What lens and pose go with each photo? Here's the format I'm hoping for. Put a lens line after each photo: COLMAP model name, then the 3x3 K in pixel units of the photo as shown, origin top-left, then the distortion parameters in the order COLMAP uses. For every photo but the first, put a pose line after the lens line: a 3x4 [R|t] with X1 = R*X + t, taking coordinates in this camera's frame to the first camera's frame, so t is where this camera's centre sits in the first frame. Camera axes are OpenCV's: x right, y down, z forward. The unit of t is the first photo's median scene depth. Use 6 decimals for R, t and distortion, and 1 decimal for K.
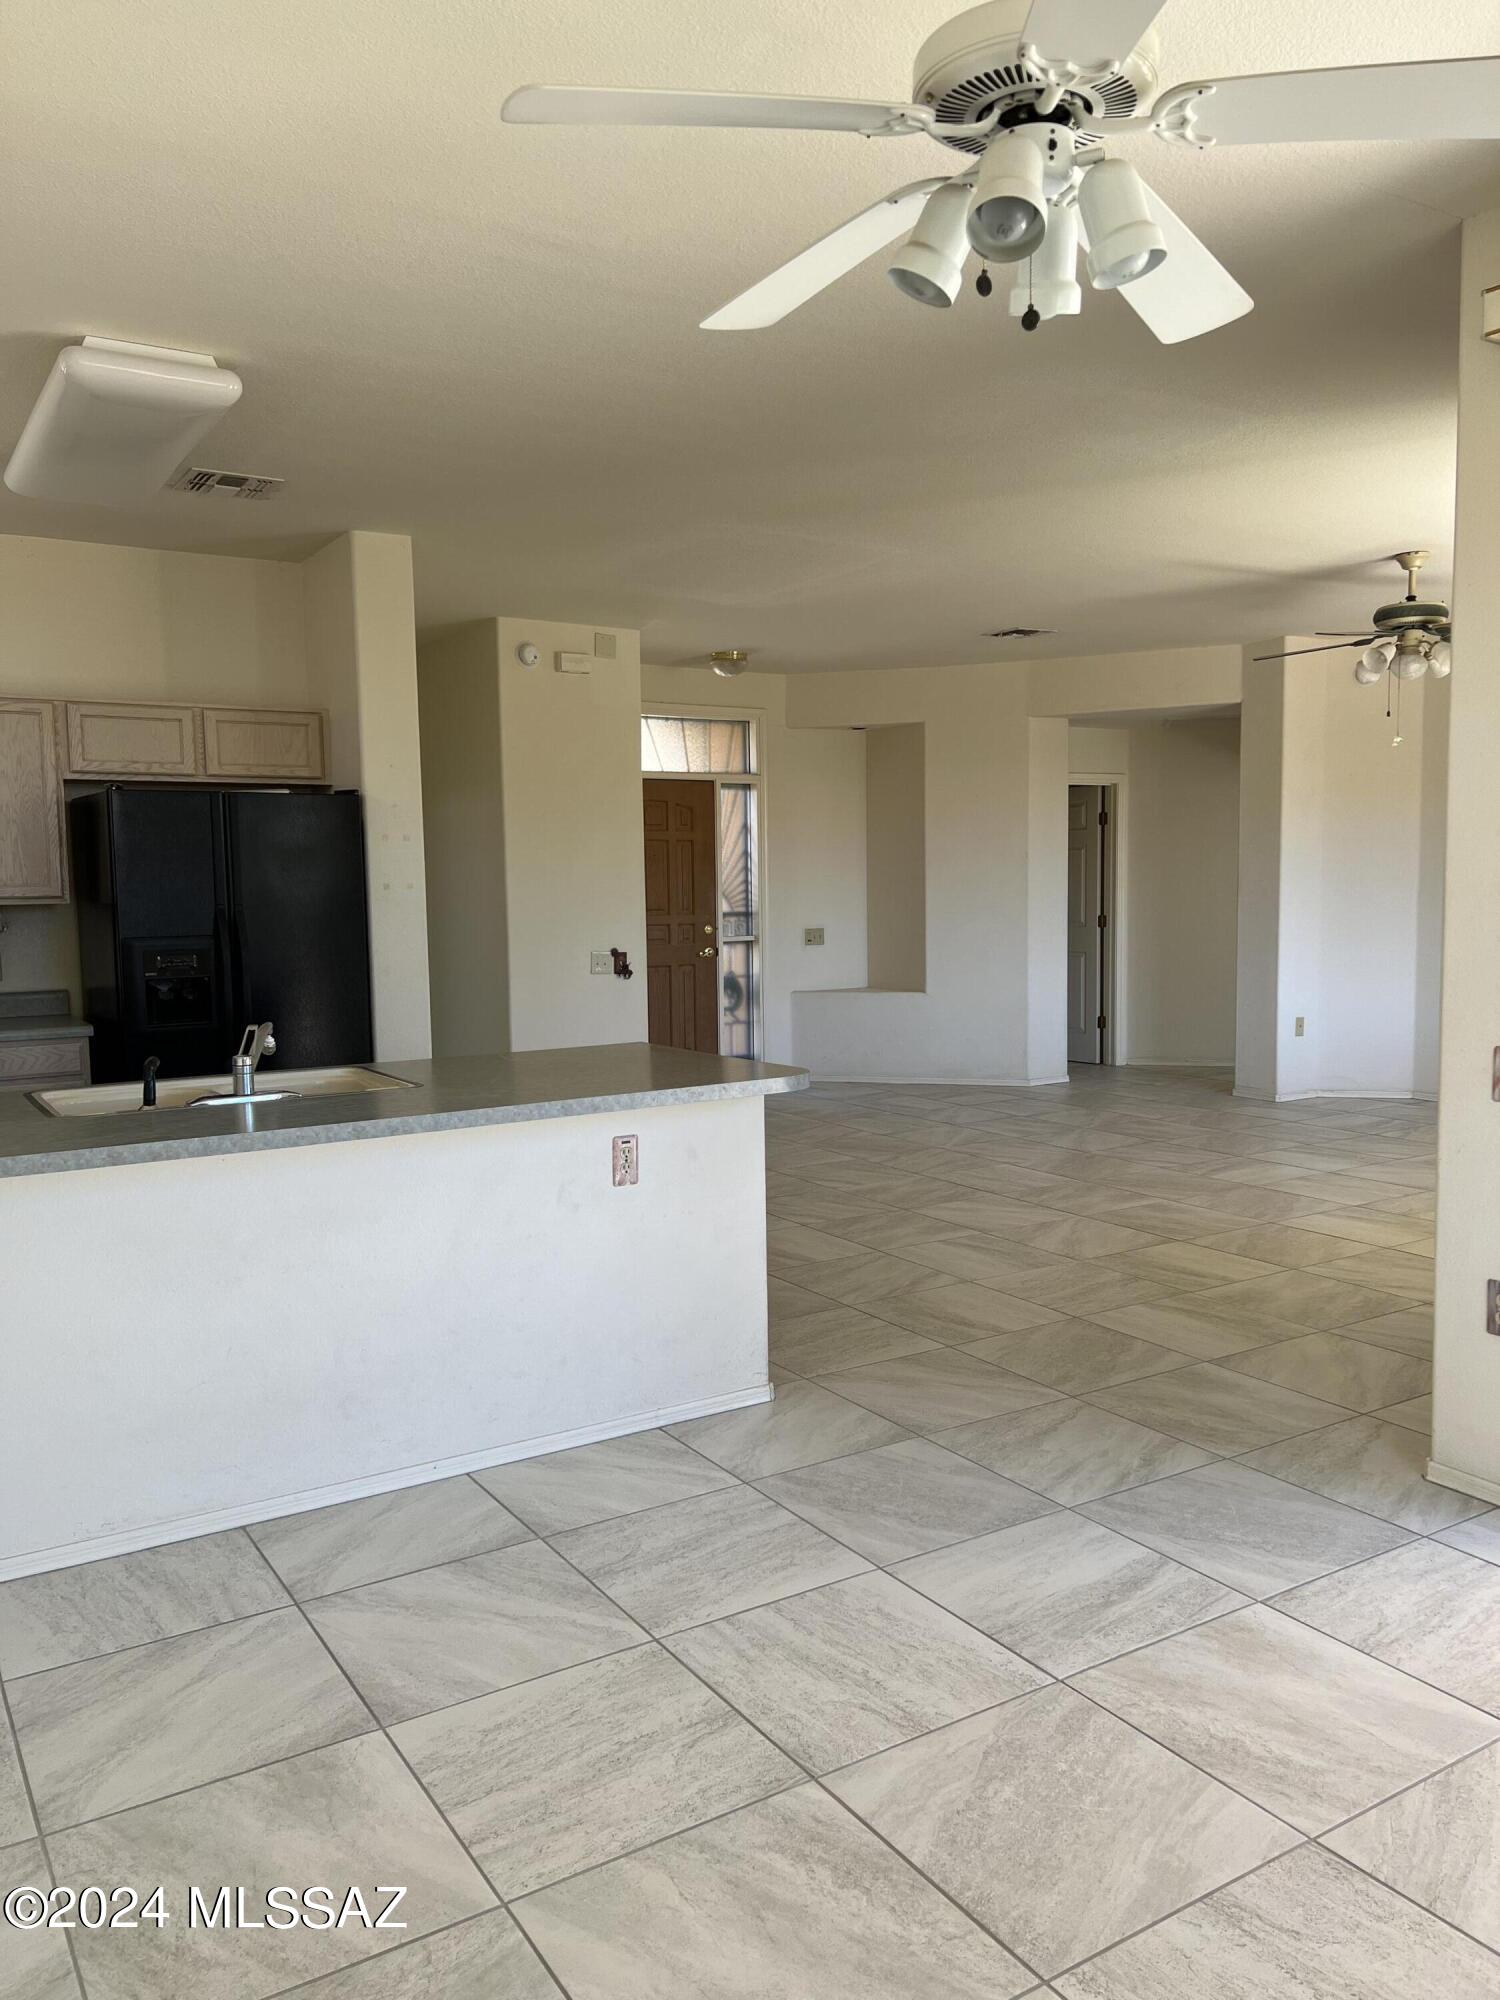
lens RADIAL K [[1499.5, 0, 752.3], [0, 1499.5, 1027.3], [0, 0, 1]] dist [0.077807, -0.100497]
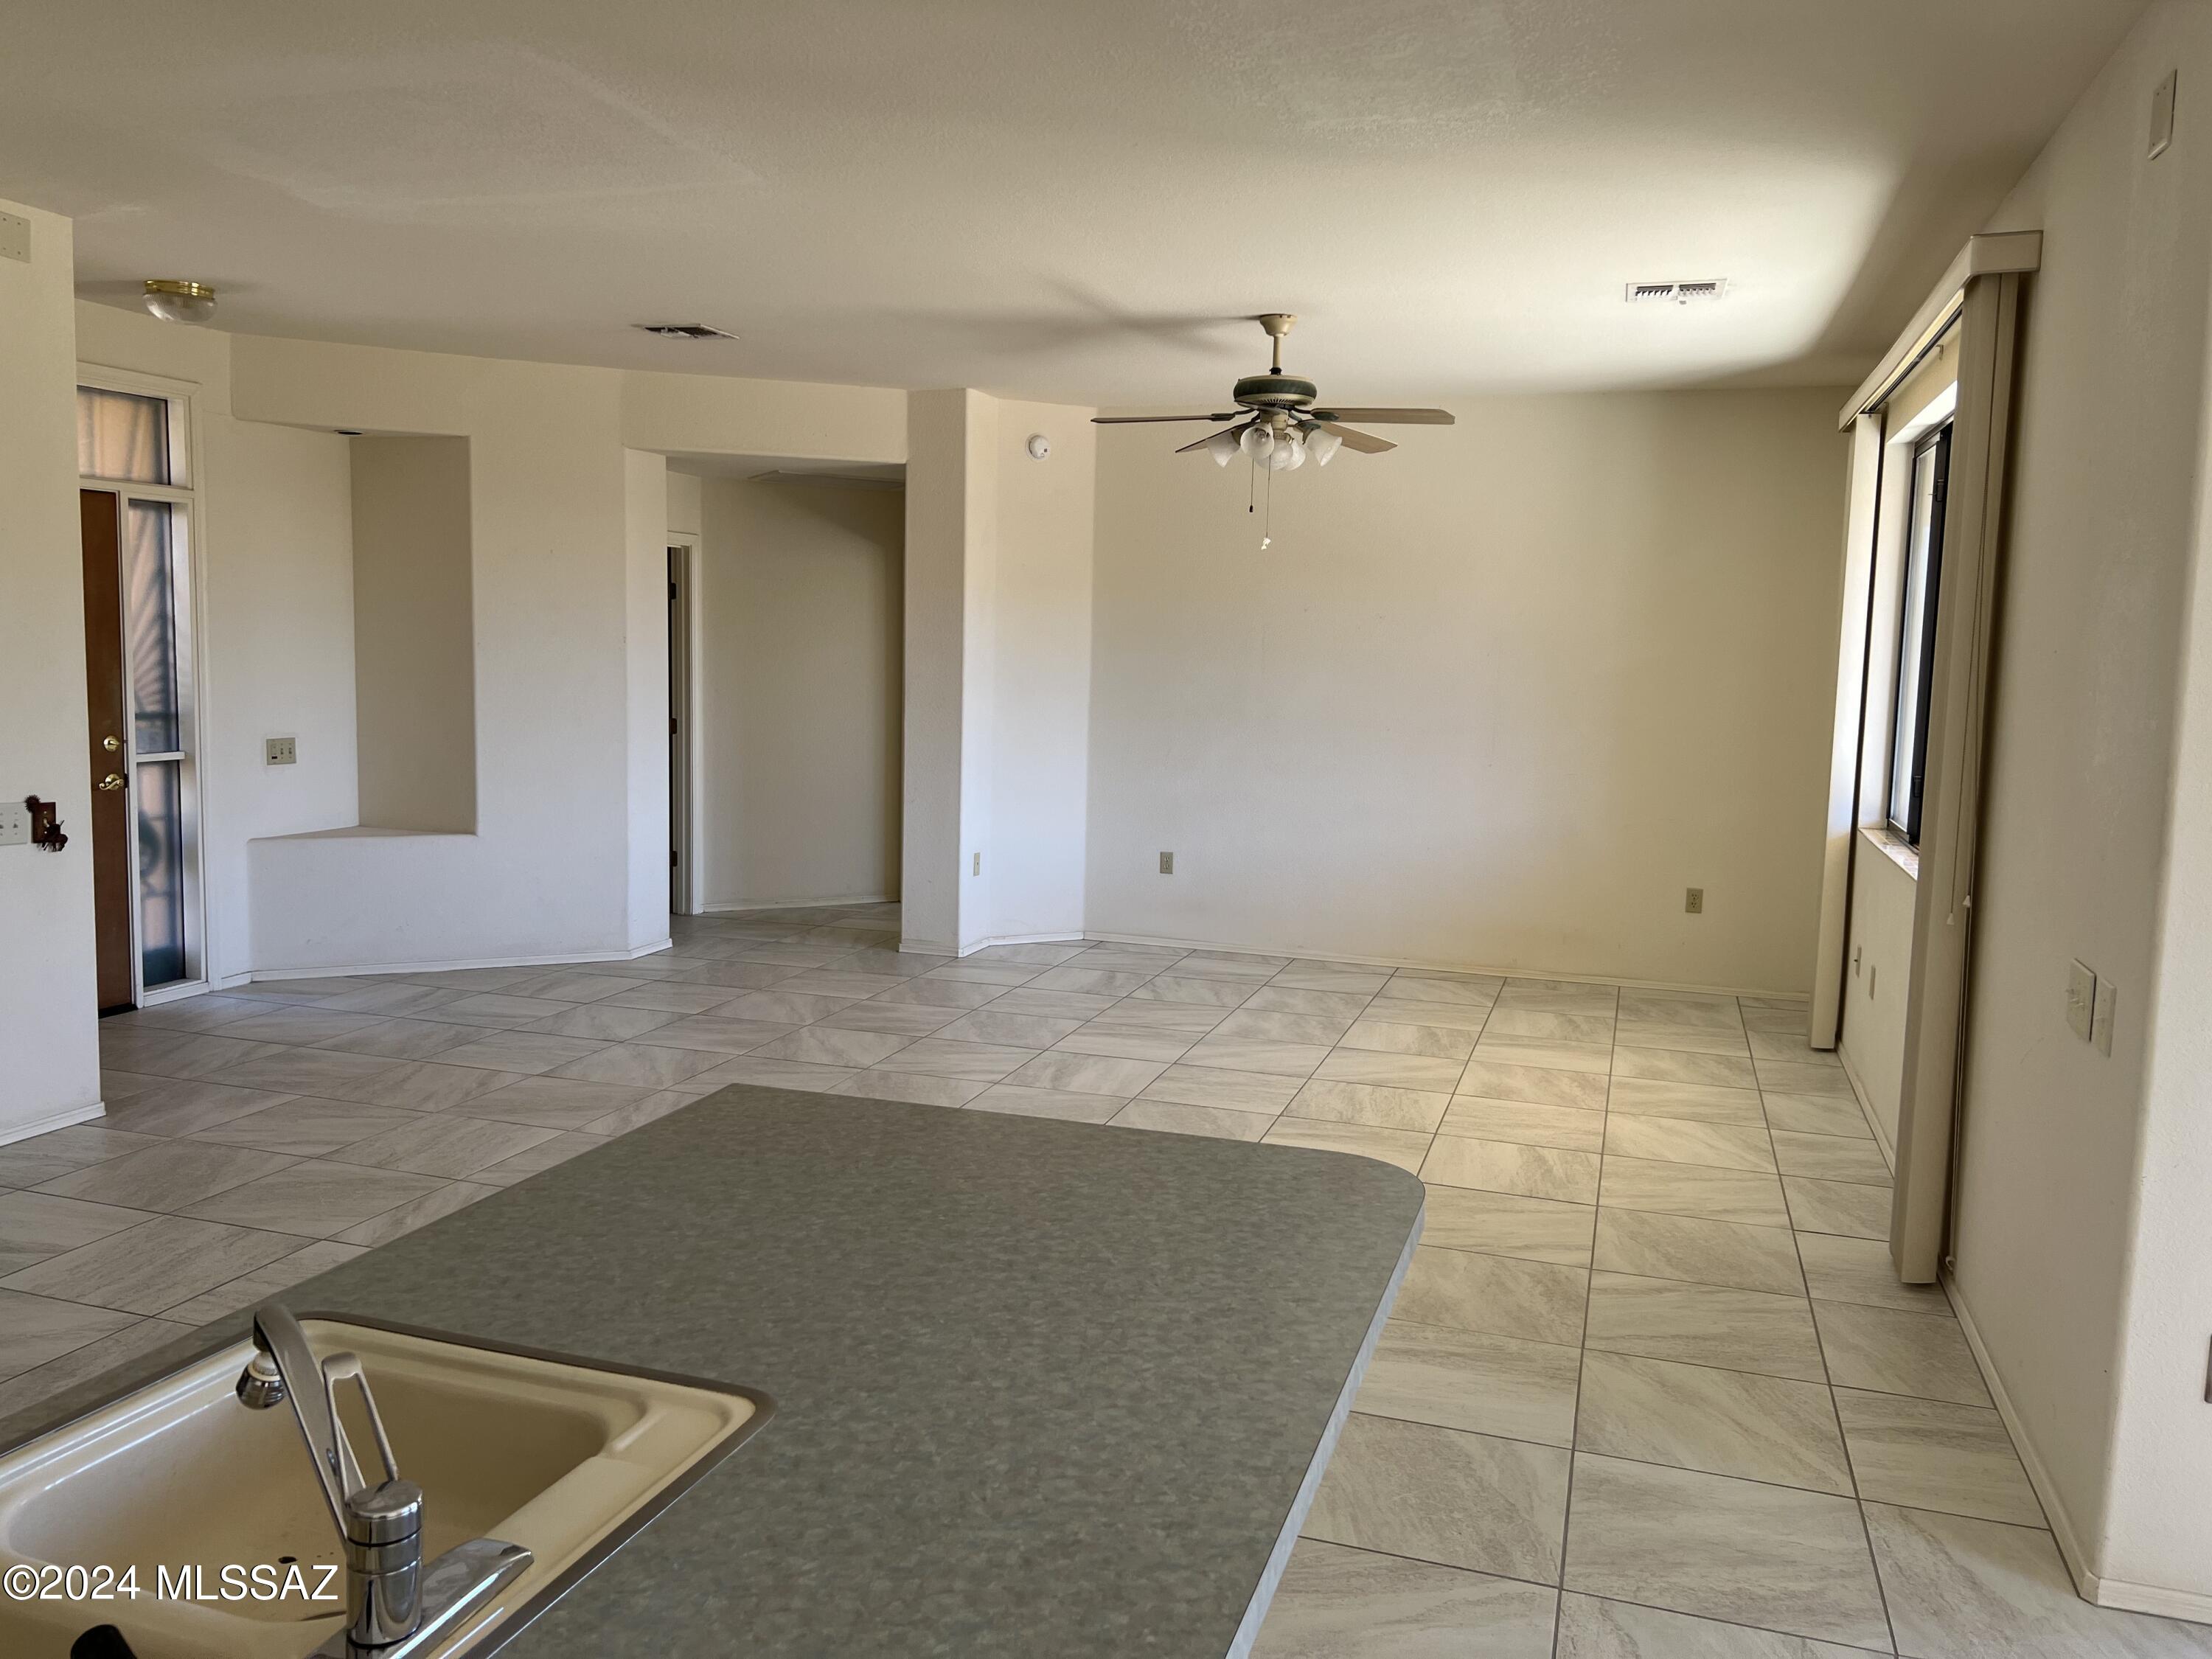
lens RADIAL K [[1658.5, 0, 1099.8], [0, 1658.5, 824.1], [0, 0, 1]] dist [0.077807, -0.100497]
pose [[0.770507, -0.034400, 0.636502, -0.182165], [0.025456, 0.999407, 0.023199, -0.046844], [-0.636923, -0.001672, 0.770926, 0.286113]]
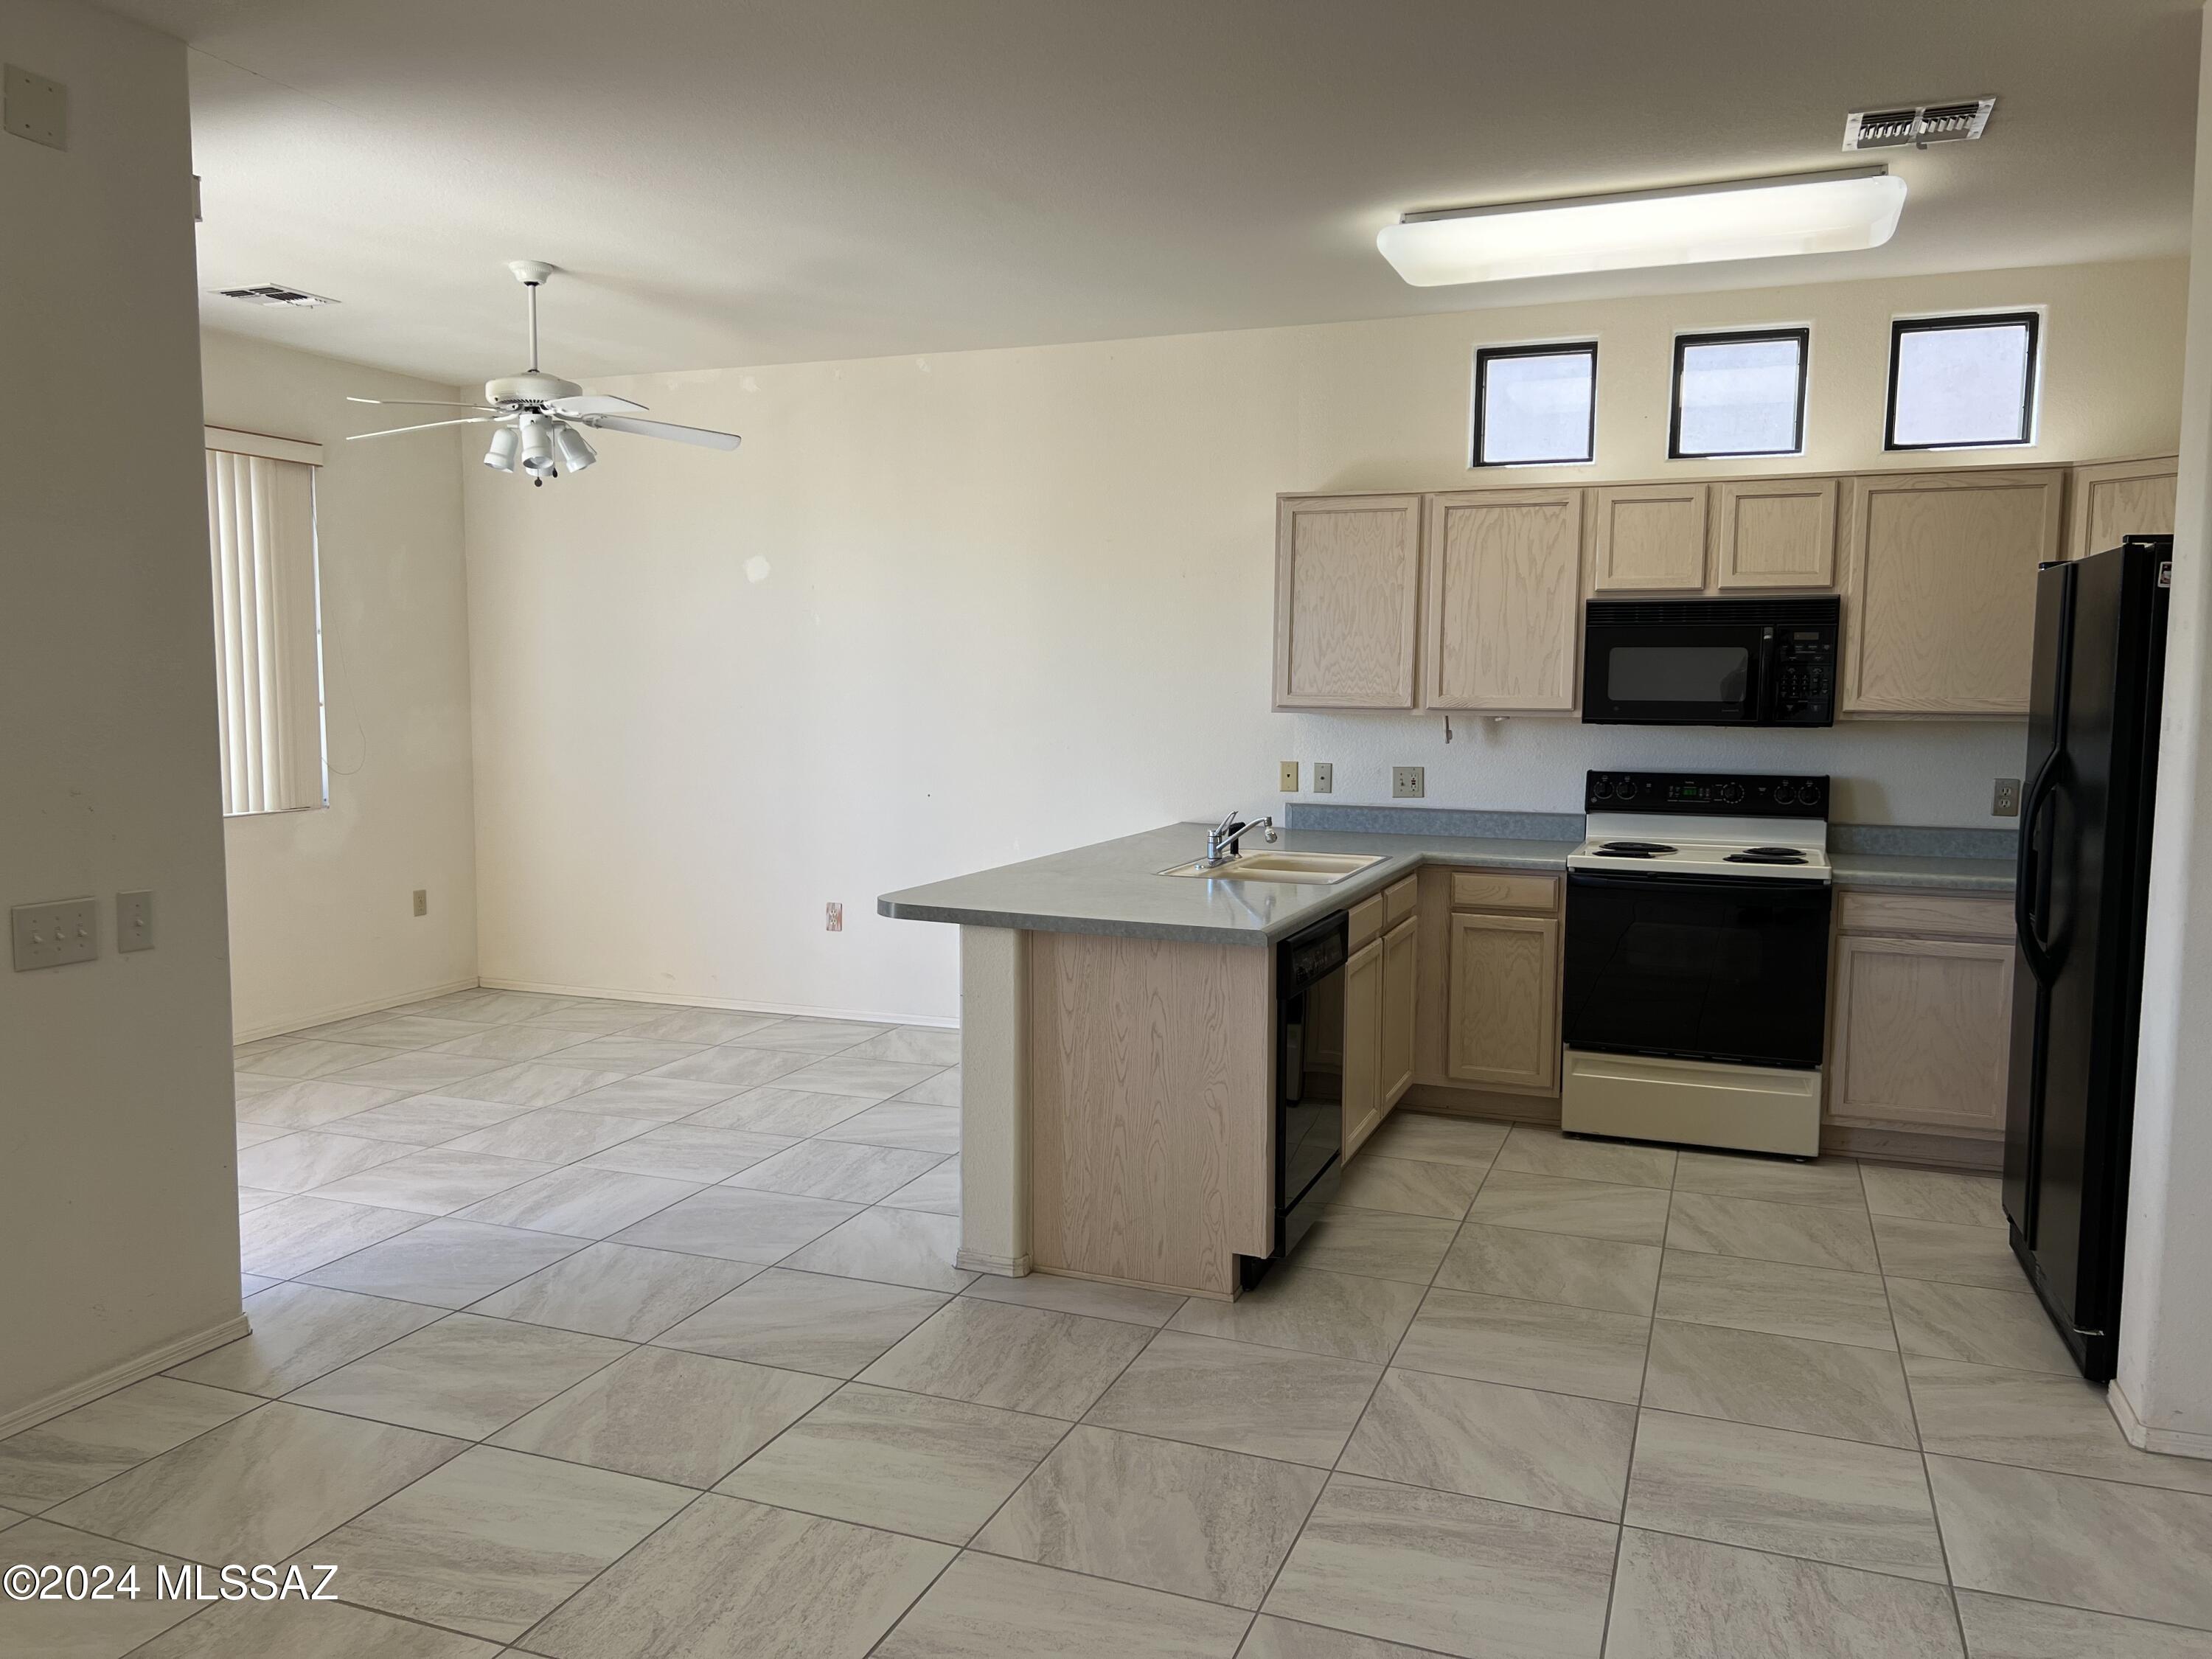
lens RADIAL K [[1666.9, 0, 1093.5], [0, 1666.9, 831.9], [0, 0, 1]] dist [0.072546, -0.099808]
pose [[-0.803664, 0.066050, -0.591407, 0.264279], [-0.051549, 0.982359, 0.179761, -0.101235], [0.592847, 0.174954, -0.786081, 0.891499]]
